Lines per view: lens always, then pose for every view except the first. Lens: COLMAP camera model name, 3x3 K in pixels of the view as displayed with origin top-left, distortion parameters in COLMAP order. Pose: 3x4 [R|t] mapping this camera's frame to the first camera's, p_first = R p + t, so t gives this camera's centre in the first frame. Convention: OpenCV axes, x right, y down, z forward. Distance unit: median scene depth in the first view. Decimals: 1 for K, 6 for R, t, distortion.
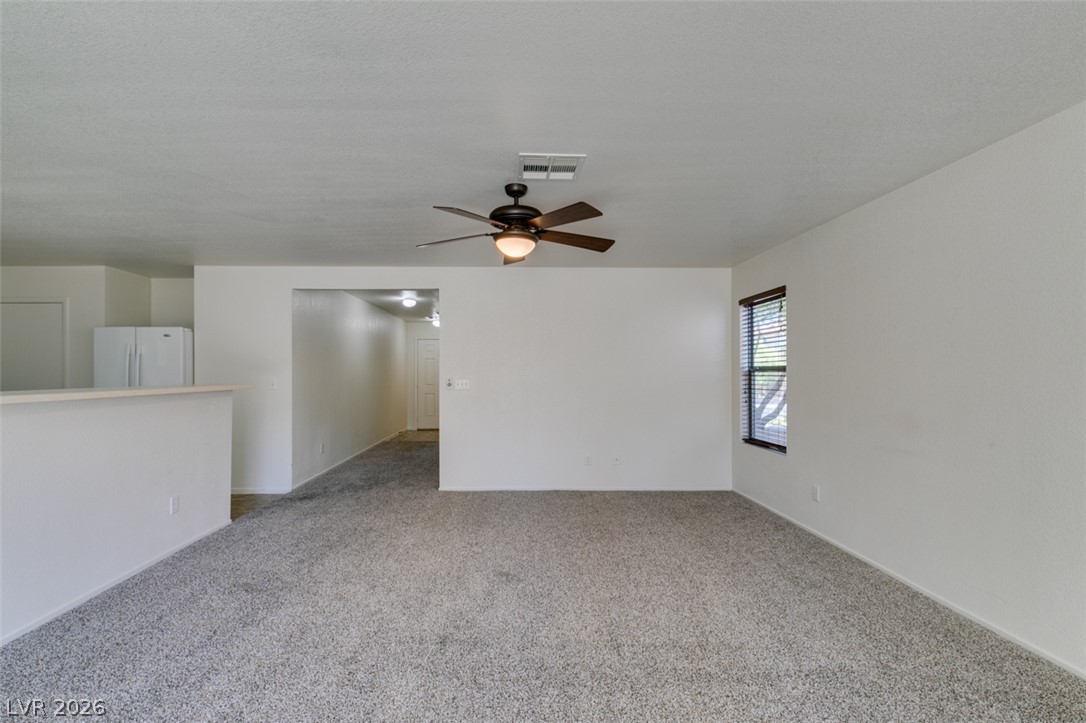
lens RADIAL K [[502.1, 0, 519.7], [0, 502.1, 373.1], [0, 0, 1]] dist [-0.002211, -0.000604]
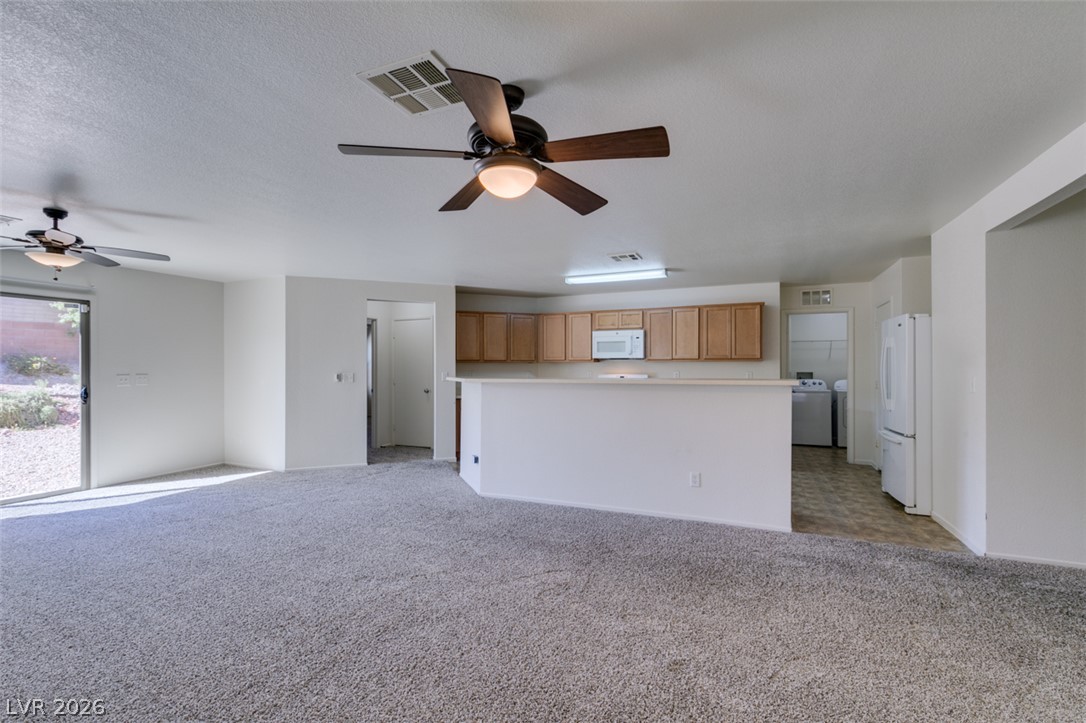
lens RADIAL K [[484.1, 0, 541.7], [0, 484.1, 365.3], [0, 0, 1]] dist [0.002369, -0.000557]
pose [[-0.415307, -0.003150, -0.909676, 0.345577], [0.001619, 0.999990, -0.004202, -0.001301], [0.909680, -0.003218, -0.415298, 0.798578]]
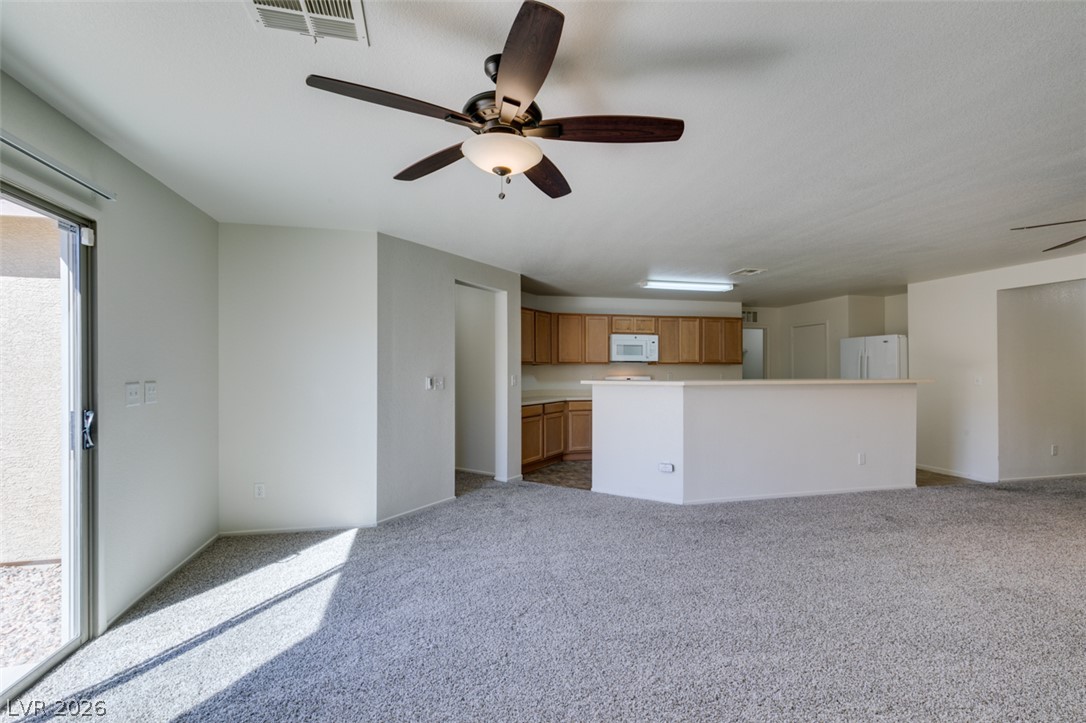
lens RADIAL K [[485.5, 0, 541.5], [0, 485.5, 364.2], [0, 0, 1]] dist [0.002478, -0.000537]
pose [[0.215423, -0.011686, -0.976451, 0.359378], [0.000362, 0.999929, -0.011887, -0.000787], [0.976521, 0.002207, 0.215412, -0.165174]]
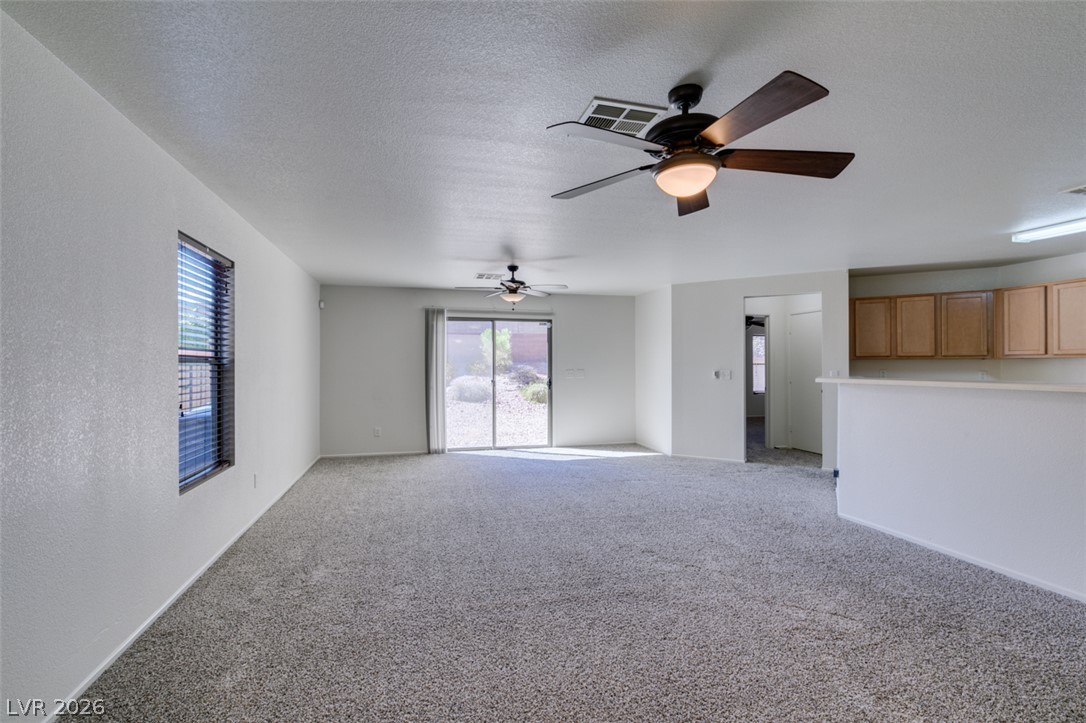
lens RADIAL K [[486.8, 0, 540.0], [0, 486.8, 361.6], [0, 0, 1]] dist [0.001085, -0.000065]
pose [[-0.971761, -0.001248, -0.235965, 0.206282], [0.000445, 0.999975, -0.007123, -0.002119], [0.235967, -0.007027, -0.971736, 0.968244]]
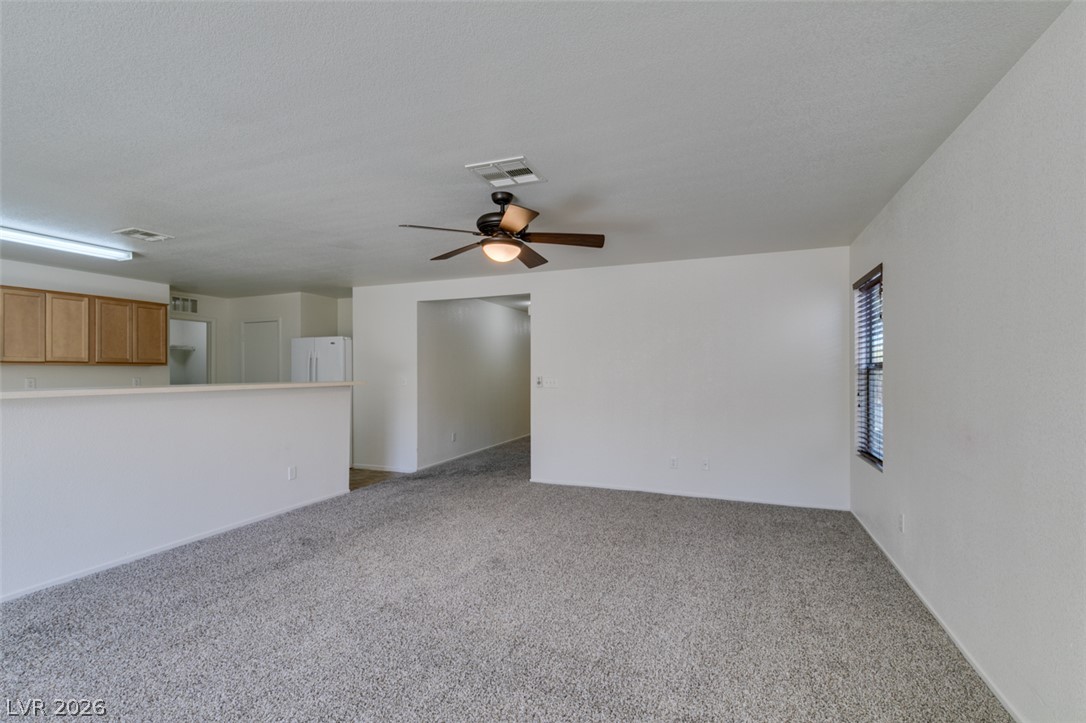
lens RADIAL K [[486.2, 0, 543.1], [0, 486.2, 373.1], [0, 0, 1]] dist [0.000961, -0.000350]
pose [[0.923087, -0.001447, -0.384590, 0.281680], [0.002558, 0.999994, 0.002378, 0.000063], [0.384584, -0.003179, 0.923085, 0.056099]]
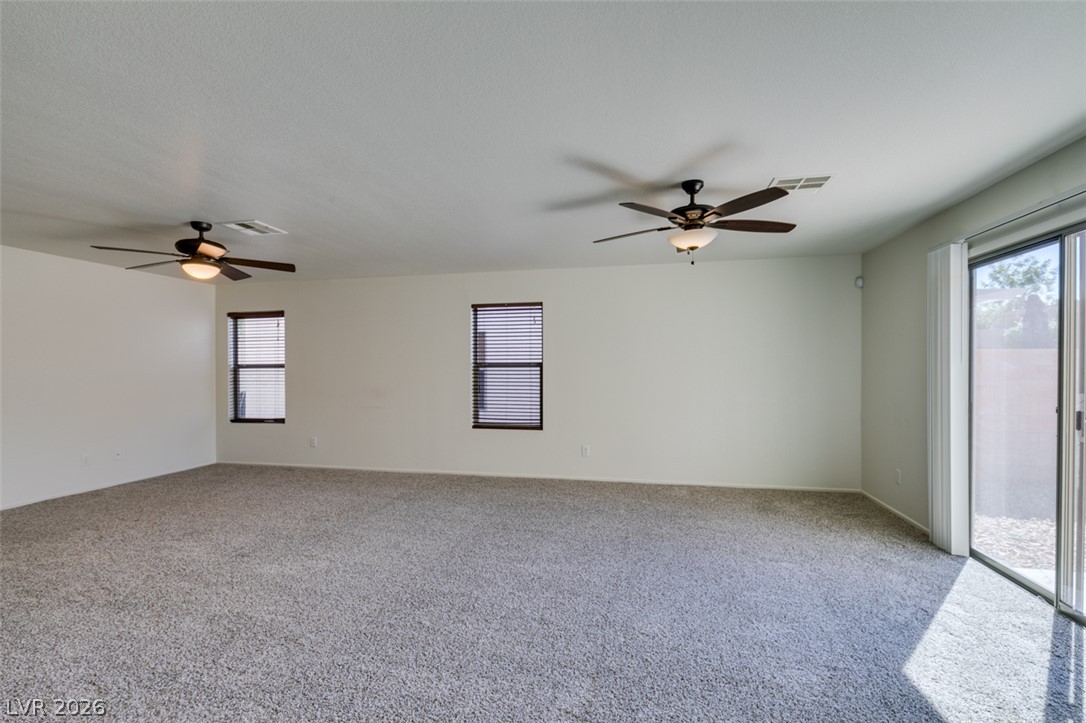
lens RADIAL K [[485.7, 0, 541.5], [0, 485.7, 366.4], [0, 0, 1]] dist [0.001316, -0.000440]
pose [[0.230098, 0.001428, 0.973166, -0.611850], [0.004126, 0.999989, -0.002443, -0.001299], [-0.973159, 0.004578, 0.230089, -0.072777]]
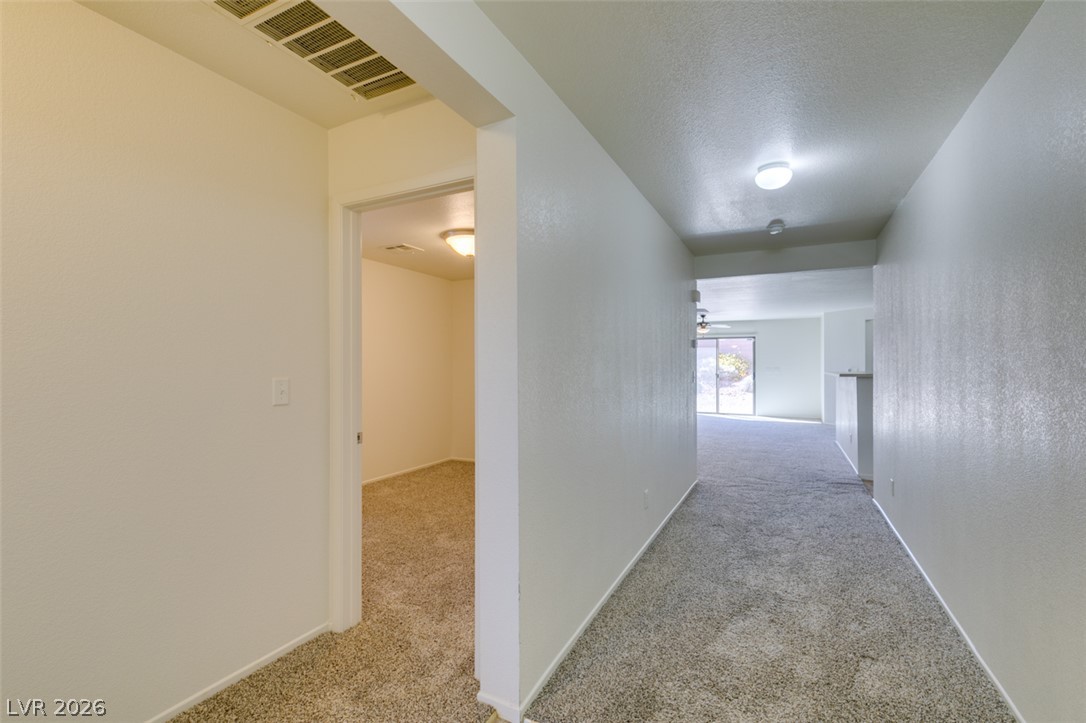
lens RADIAL K [[485.7, 0, 541.5], [0, 485.7, 366.4], [0, 0, 1]] dist [0.001316, -0.000440]
pose [[-0.886433, 0.001136, 0.462855, -0.357348], [0.002722, 0.999992, 0.002759, -0.004333], [-0.462848, 0.003705, -0.886430, 2.139436]]
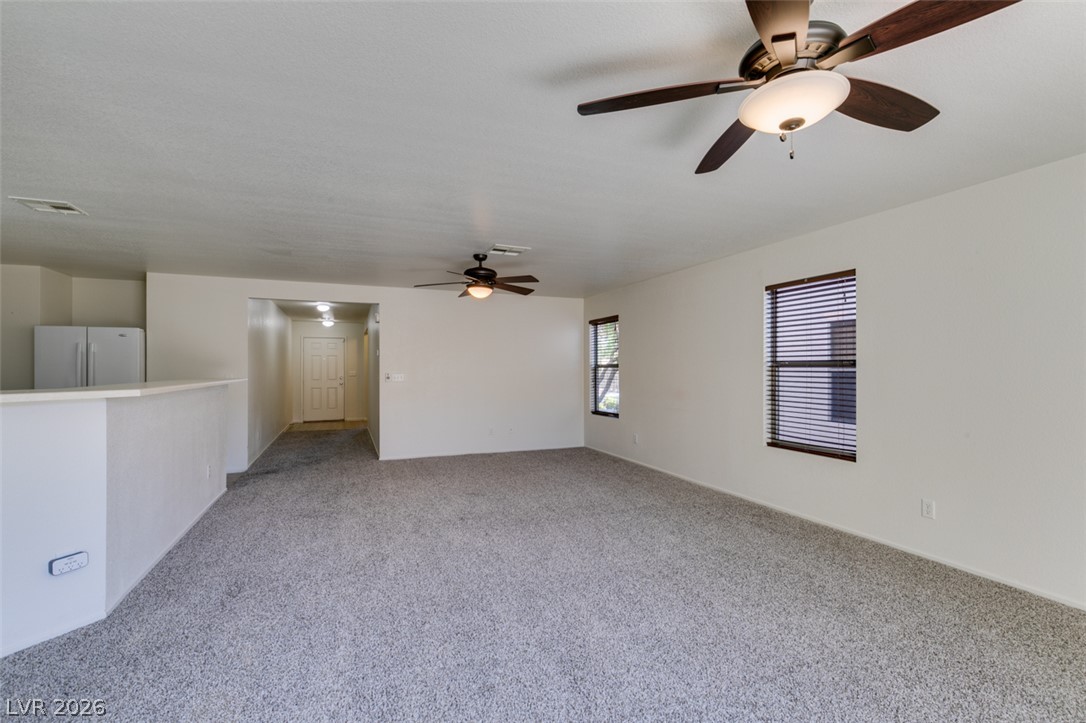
lens RADIAL K [[485.7, 0, 541.5], [0, 485.7, 366.4], [0, 0, 1]] dist [0.001316, -0.000440]
pose [[0.932065, 0.000455, 0.362292, -0.239797], [0.001255, 0.999989, -0.004486, -0.000568], [-0.362290, 0.004635, 0.932054, -0.332963]]
